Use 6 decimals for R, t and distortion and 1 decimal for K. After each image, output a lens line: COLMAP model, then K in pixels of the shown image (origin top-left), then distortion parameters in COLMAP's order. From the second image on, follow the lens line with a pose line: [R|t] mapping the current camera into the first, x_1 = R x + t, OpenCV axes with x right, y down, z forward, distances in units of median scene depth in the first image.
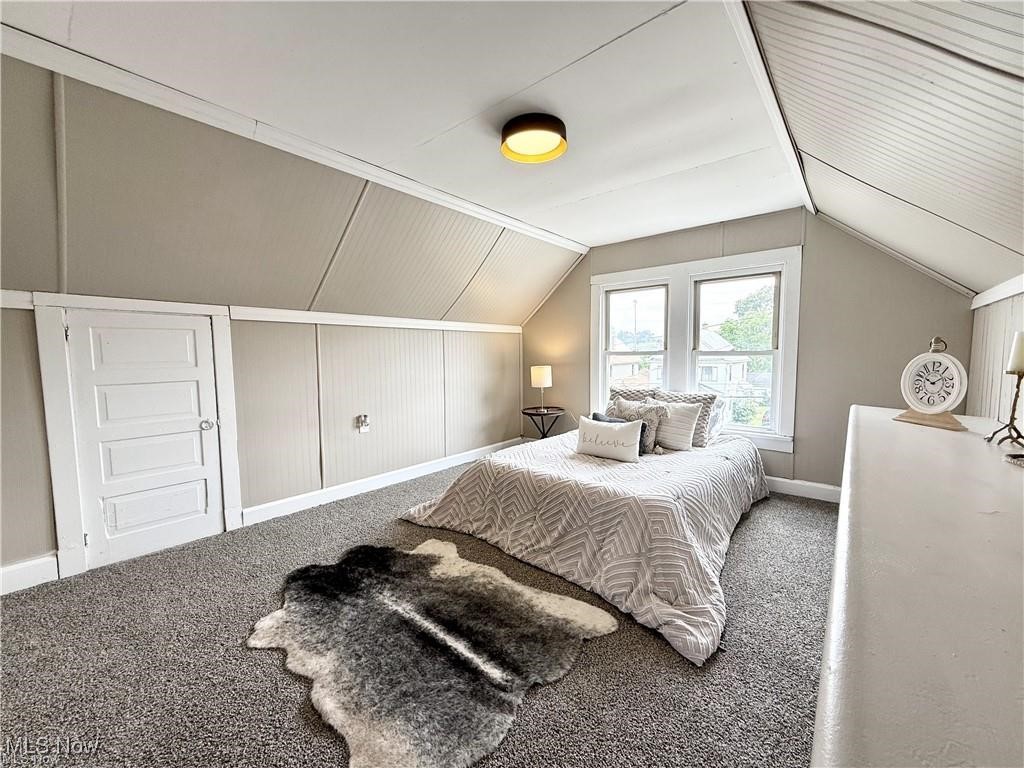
lens RADIAL K [[407.8, 0, 511.0], [0, 407.8, 382.0], [0, 0, 1]] dist [0.001579, -0.000596]
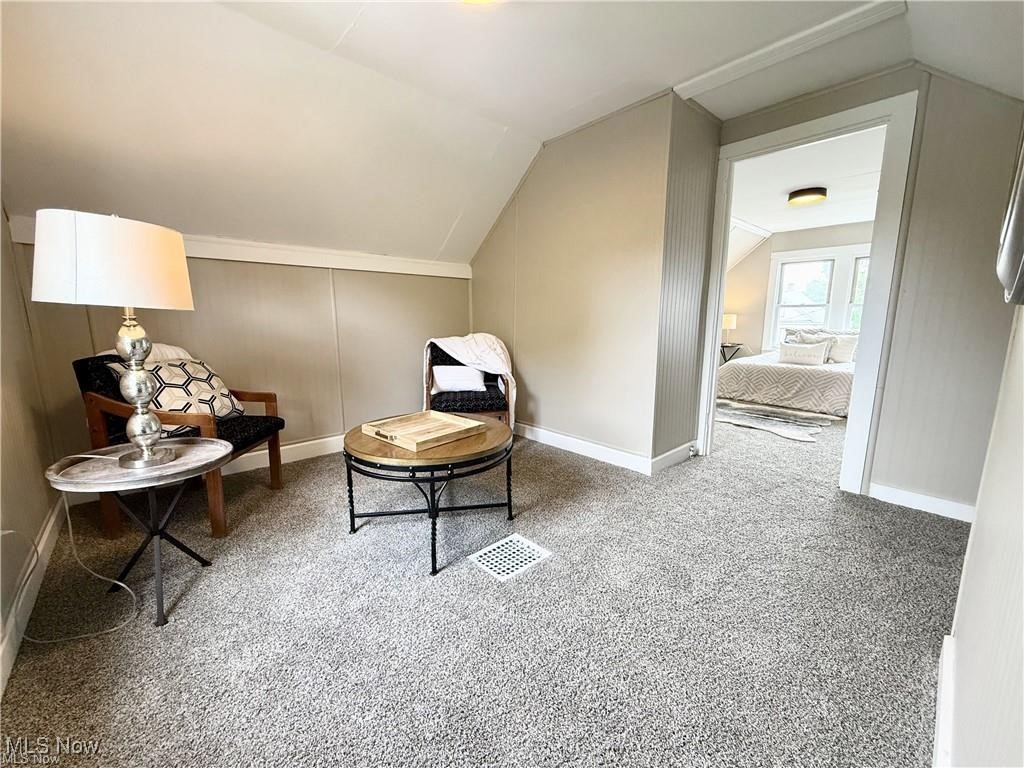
lens RADIAL K [[407.8, 0, 507.6], [0, 407.8, 382.6], [0, 0, 1]] dist [0.001579, -0.000596]
pose [[0.989962, 0.024403, -0.139213, -0.603862], [-0.010256, 0.994788, 0.101449, 0.076341], [0.140963, -0.099003, 0.985052, -0.720475]]
